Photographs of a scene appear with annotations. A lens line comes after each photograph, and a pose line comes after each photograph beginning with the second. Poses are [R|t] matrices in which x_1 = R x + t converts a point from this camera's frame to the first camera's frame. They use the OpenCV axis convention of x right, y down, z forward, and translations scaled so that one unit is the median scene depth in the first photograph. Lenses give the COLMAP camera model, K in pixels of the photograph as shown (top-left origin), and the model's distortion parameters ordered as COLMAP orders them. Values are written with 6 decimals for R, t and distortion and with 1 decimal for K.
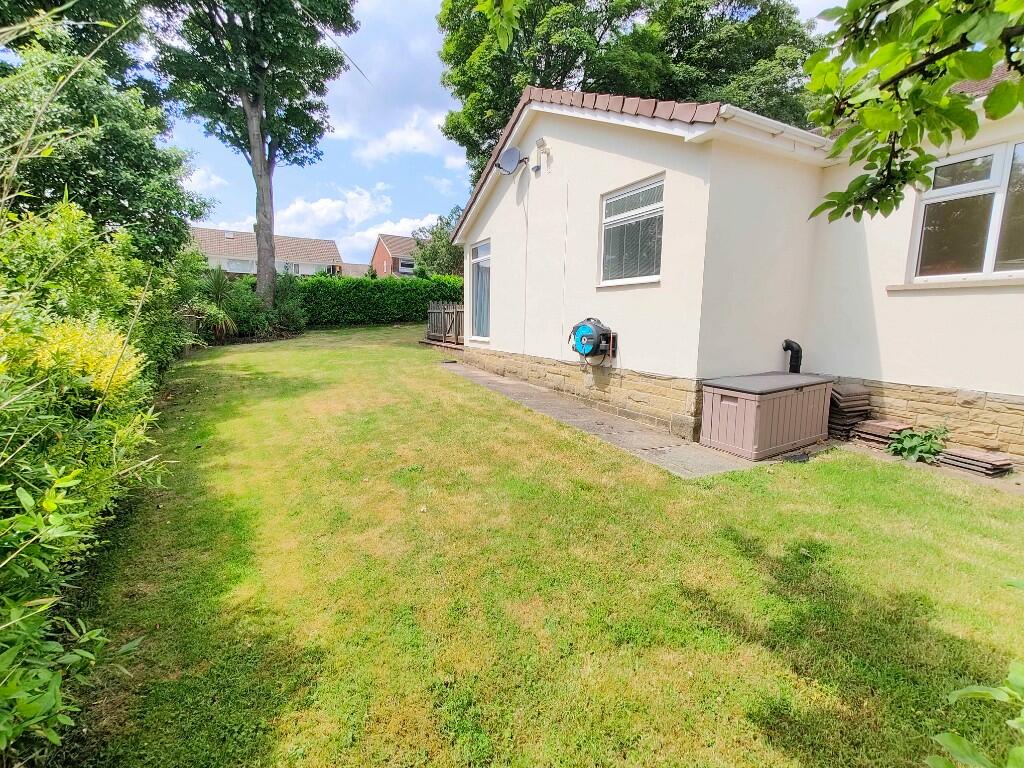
lens RADIAL K [[439.4, 0, 510.9], [0, 439.4, 382.0], [0, 0, 1]] dist [-0.000072, -0.000120]
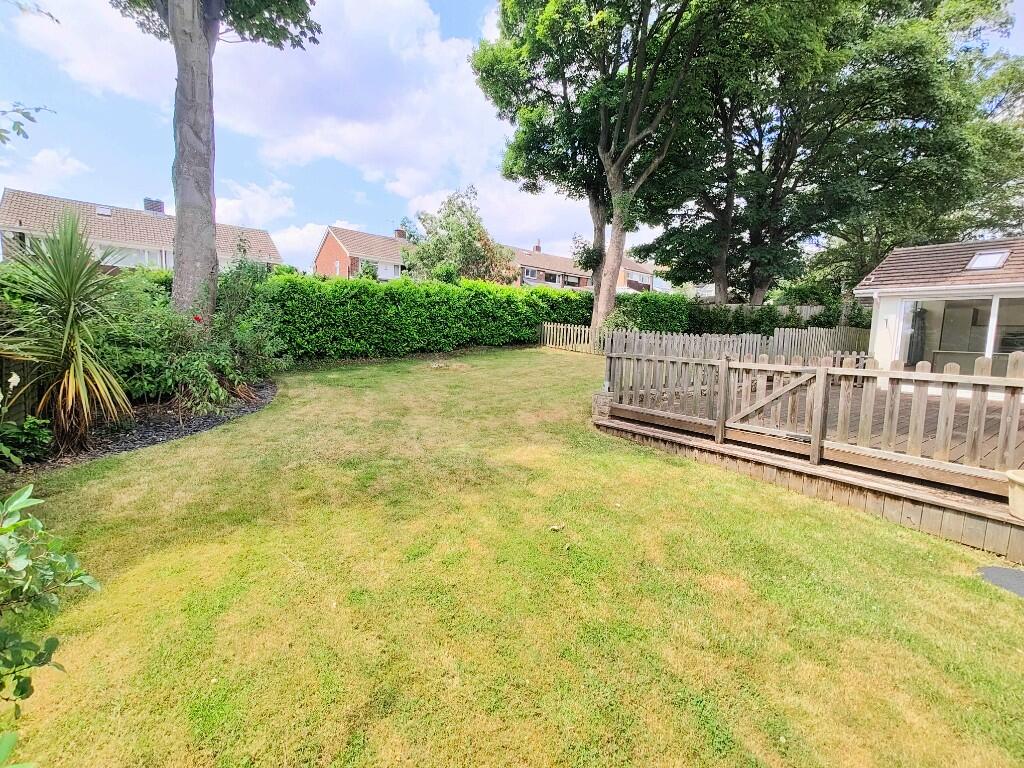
lens RADIAL K [[439.4, 0, 512.7], [0, 439.4, 380.4], [0, 0, 1]] dist [-0.000072, -0.000120]
pose [[0.980355, -0.009457, 0.197013, -0.240917], [0.015565, 0.999444, -0.029479, -0.077003], [-0.196625, 0.031966, 0.979958, 0.364605]]
